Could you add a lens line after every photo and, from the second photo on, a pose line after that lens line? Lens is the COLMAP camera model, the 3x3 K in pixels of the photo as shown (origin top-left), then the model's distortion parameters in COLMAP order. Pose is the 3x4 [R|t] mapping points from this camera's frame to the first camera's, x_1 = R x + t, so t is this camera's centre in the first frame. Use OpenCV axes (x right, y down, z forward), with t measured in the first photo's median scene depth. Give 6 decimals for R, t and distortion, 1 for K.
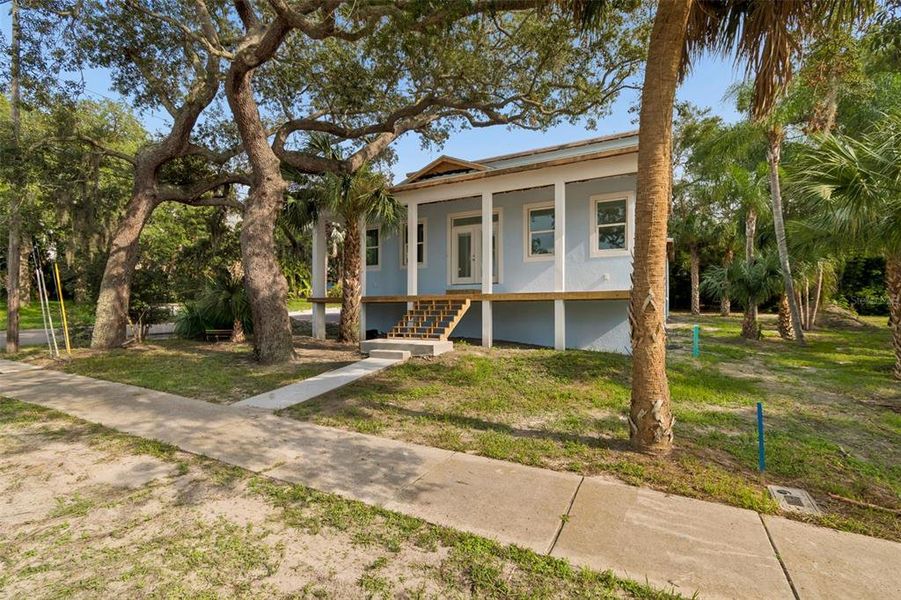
lens RADIAL K [[414.6, 0, 454.6], [0, 414.6, 310.0], [0, 0, 1]] dist [0.001759, 0.000287]
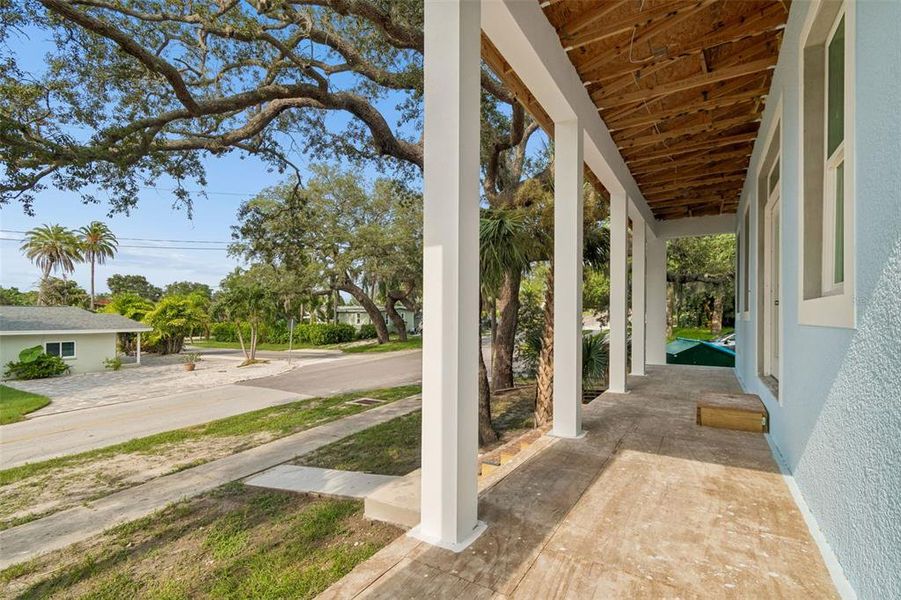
lens RADIAL K [[418.4, 0, 450.5], [0, 418.4, 300.0], [0, 0, 1]] dist [0.001815, 0.000251]
pose [[-0.062045, -0.031820, -0.997566, 0.439462], [-0.008318, 0.999473, -0.031364, -0.151319], [0.998039, 0.006352, -0.062277, 0.972592]]
